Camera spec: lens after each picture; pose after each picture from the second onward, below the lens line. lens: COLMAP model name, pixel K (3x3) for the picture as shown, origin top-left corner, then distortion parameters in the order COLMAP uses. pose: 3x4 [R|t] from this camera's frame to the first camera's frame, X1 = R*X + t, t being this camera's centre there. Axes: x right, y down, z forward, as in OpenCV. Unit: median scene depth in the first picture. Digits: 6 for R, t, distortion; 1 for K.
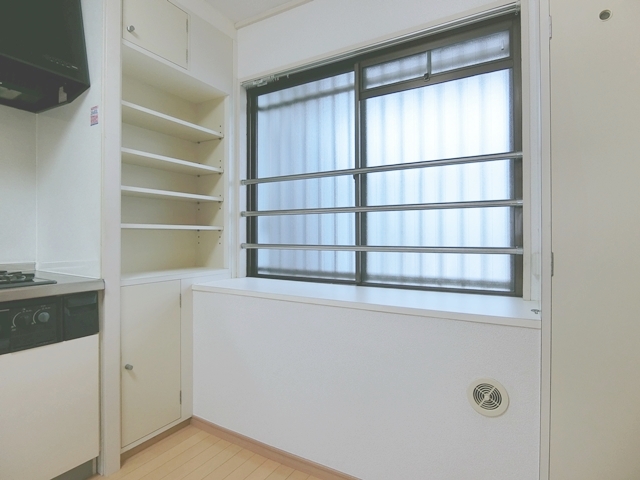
lens RADIAL K [[352.9, 0, 320.0], [0, 352.9, 240.0], [0, 0, 1]] dist [-0.033137, 0.000869]
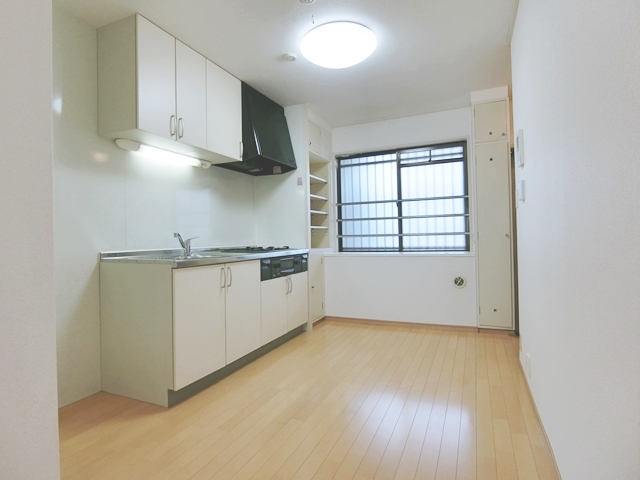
lens RADIAL K [[348.9, 0, 320.0], [0, 348.9, 240.0], [0, 0, 1]] dist [0.001004, 0.000127]
pose [[0.993474, -0.024839, 0.111325, -0.649560], [0.024752, 0.999691, 0.002166, 0.036778], [-0.111344, 0.000604, 0.993782, -1.163487]]
